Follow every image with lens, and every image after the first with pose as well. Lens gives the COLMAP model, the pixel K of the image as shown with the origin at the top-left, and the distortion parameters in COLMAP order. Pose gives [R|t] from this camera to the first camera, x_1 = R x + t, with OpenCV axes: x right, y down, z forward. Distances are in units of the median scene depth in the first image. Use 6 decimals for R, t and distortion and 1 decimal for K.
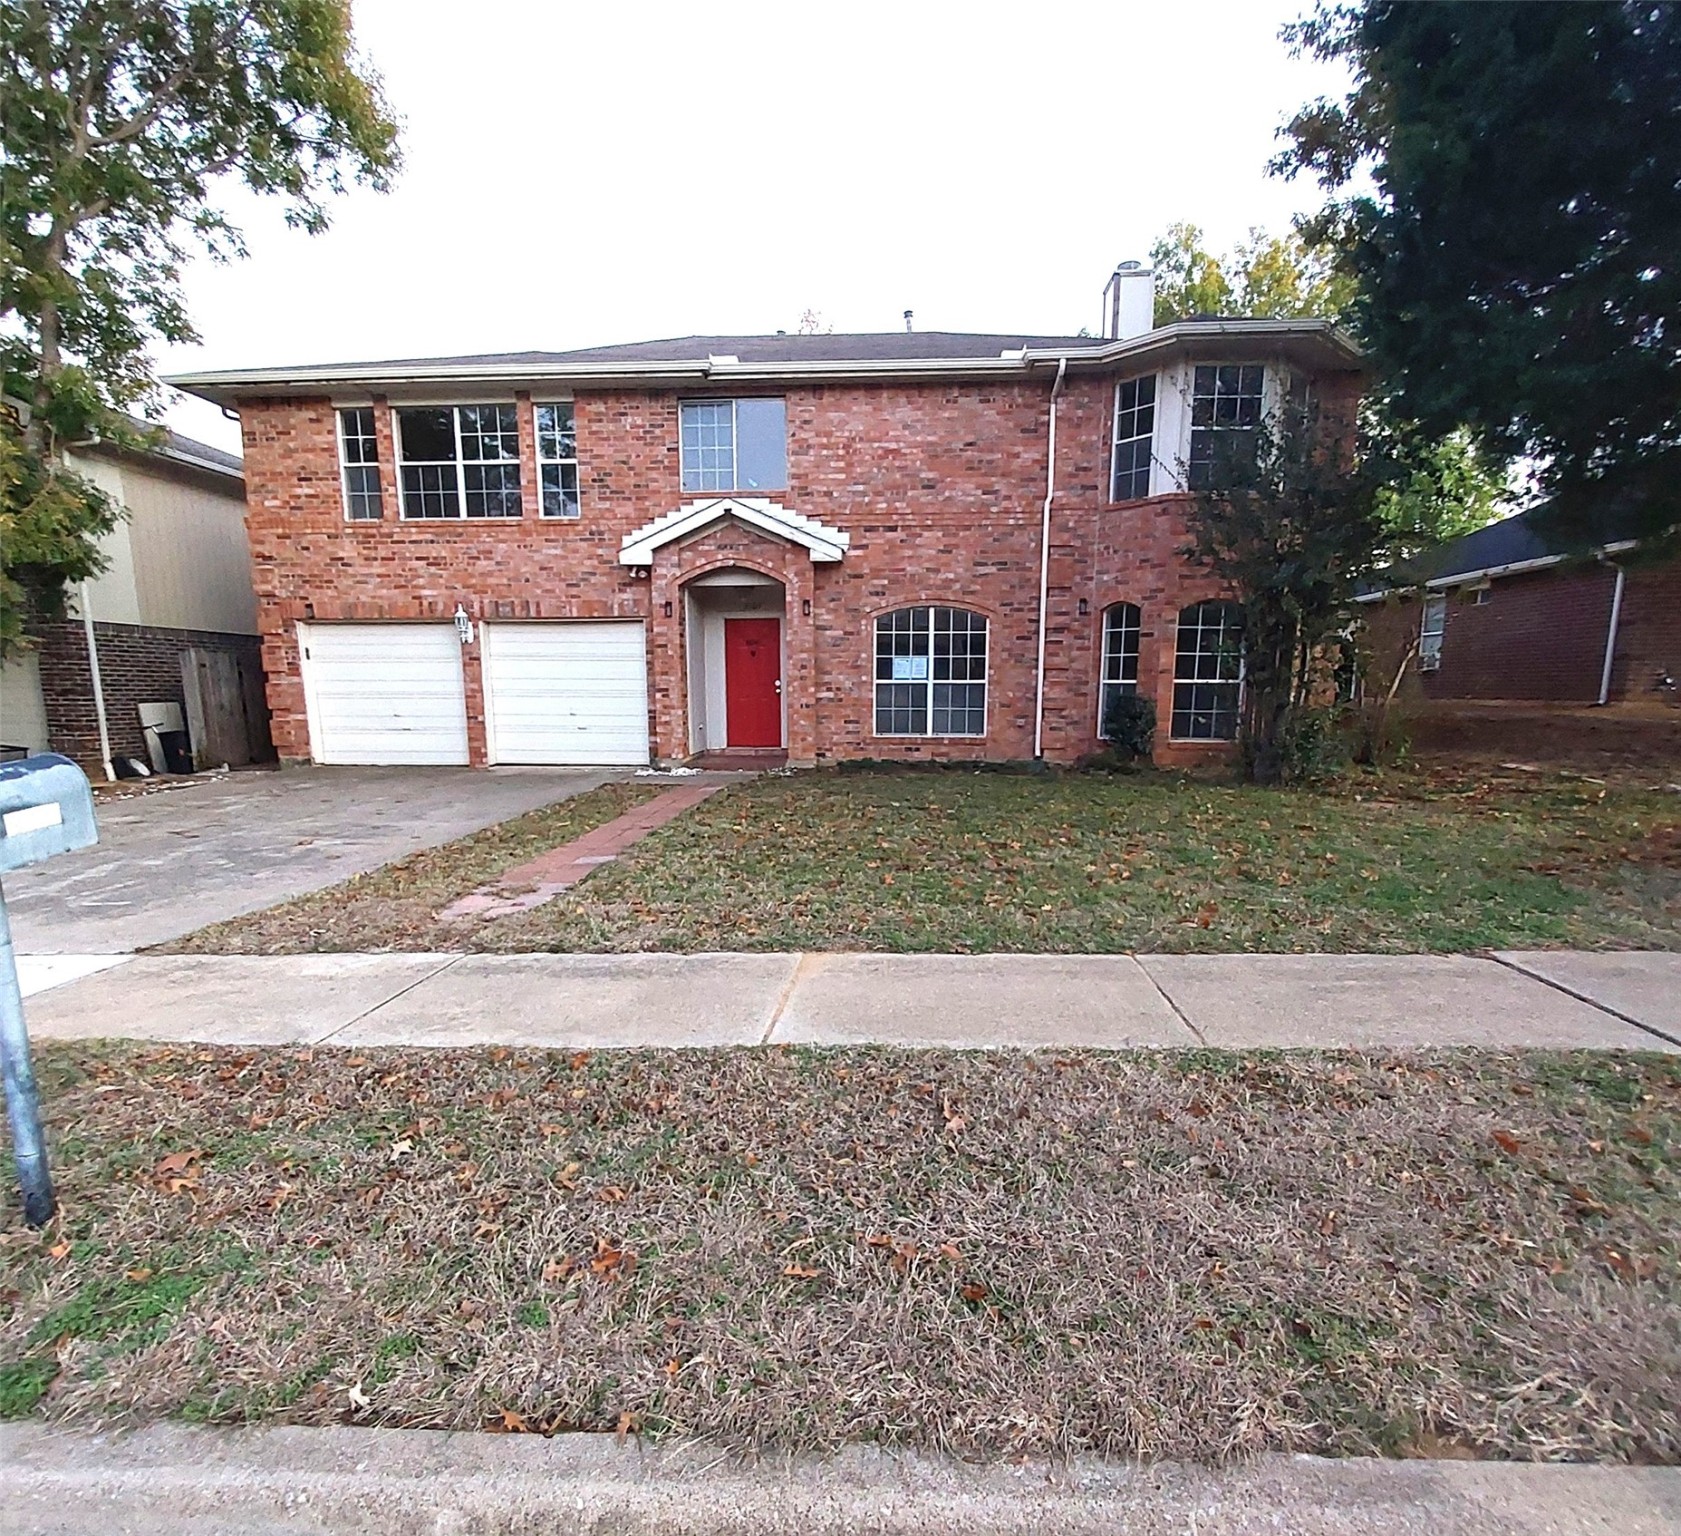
lens RADIAL K [[907.1, 0, 841.4], [0, 907.1, 862.9], [0, 0, 1]] dist [-0.004623, 0.002018]
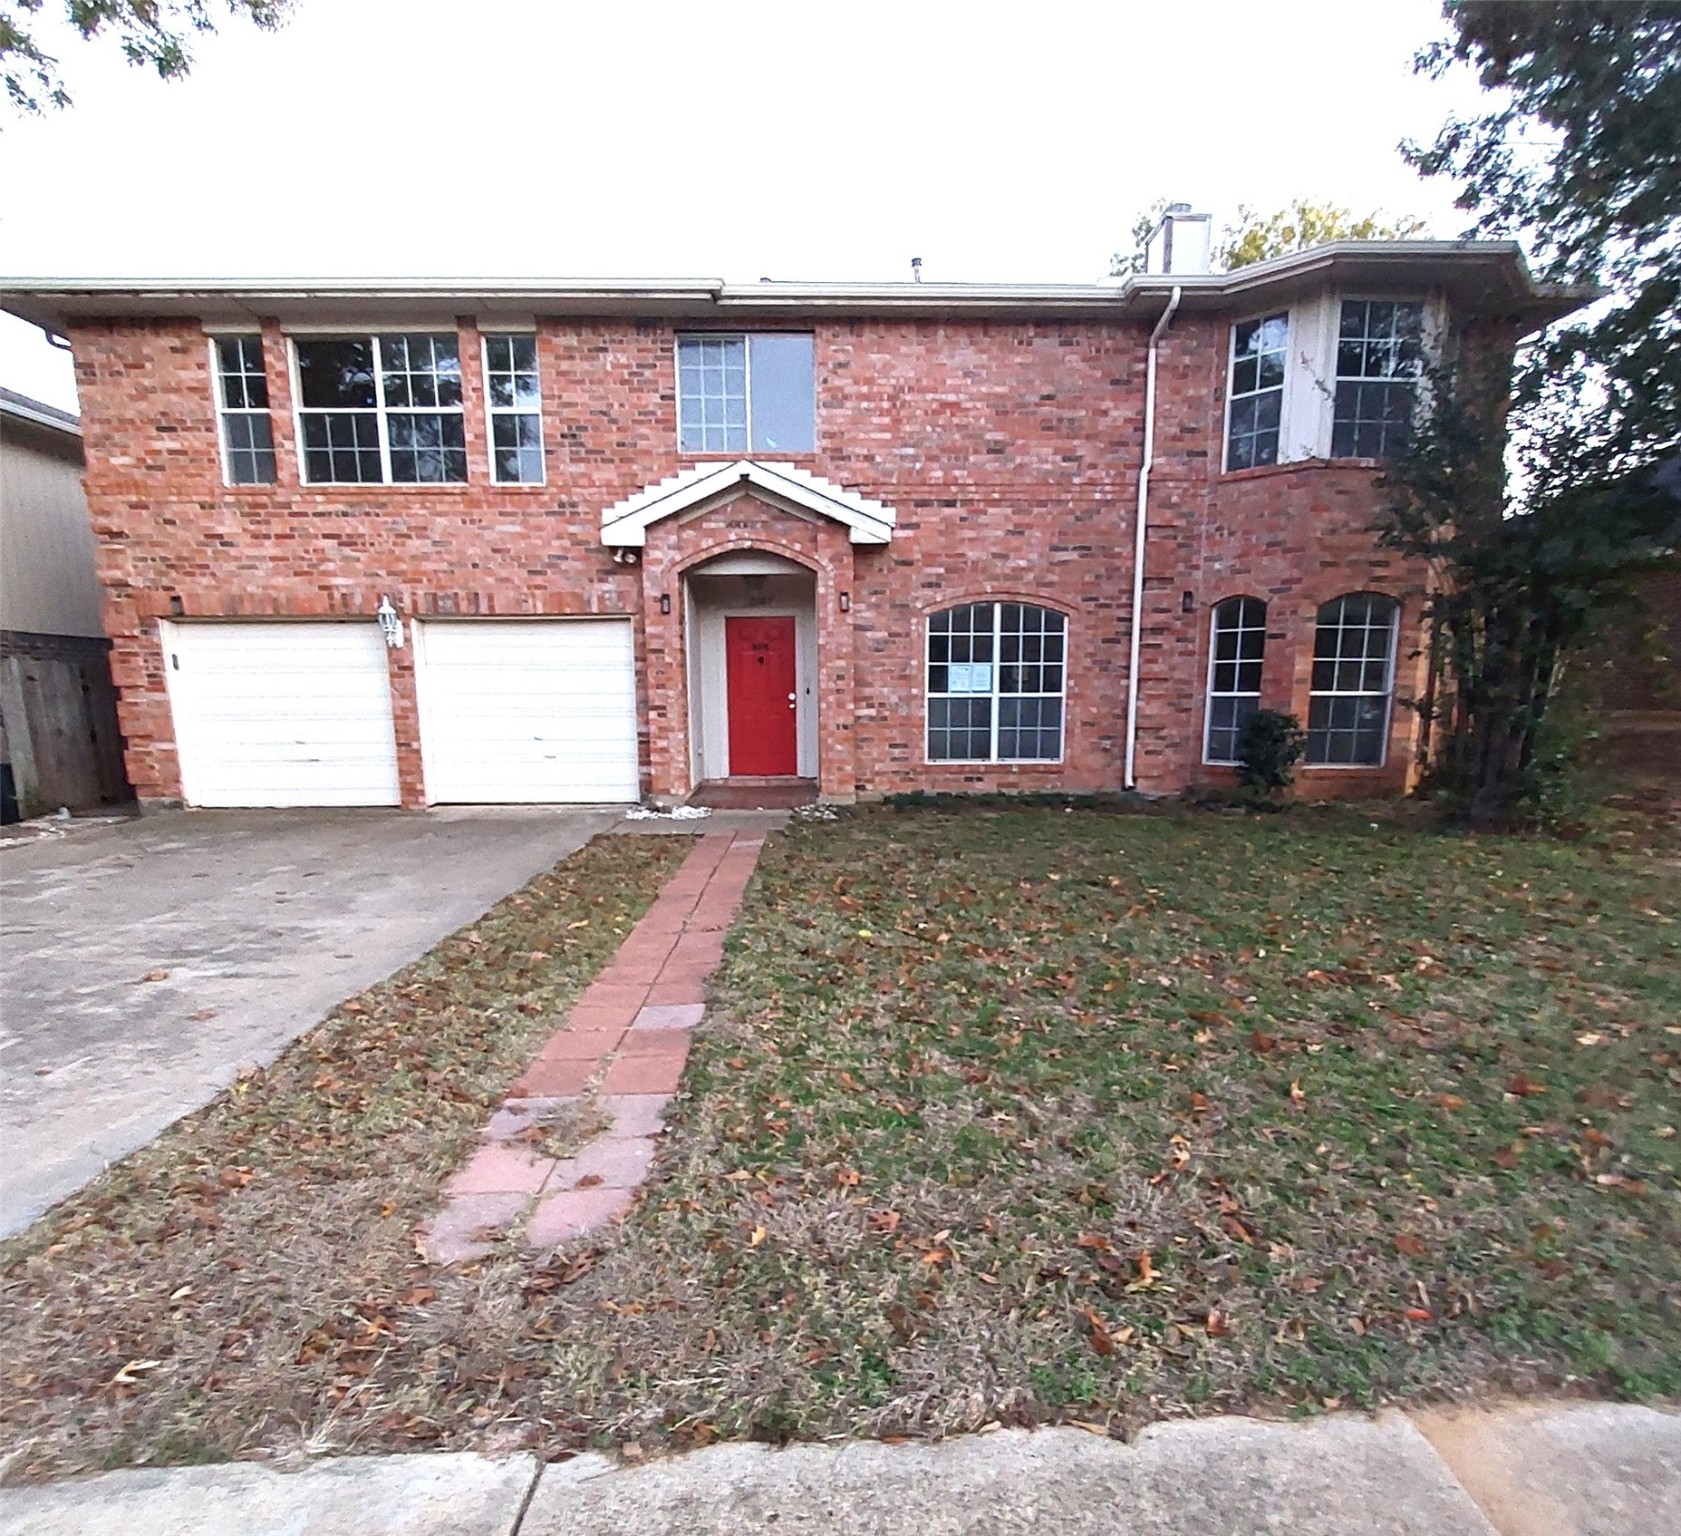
lens RADIAL K [[907.1, 0, 841.4], [0, 907.1, 862.9], [0, 0, 1]] dist [-0.004623, 0.002018]
pose [[0.996117, -0.021509, 0.085370, -0.110621], [0.021882, 0.999755, -0.003441, -0.051675], [-0.085275, 0.005296, 0.996343, 0.213594]]
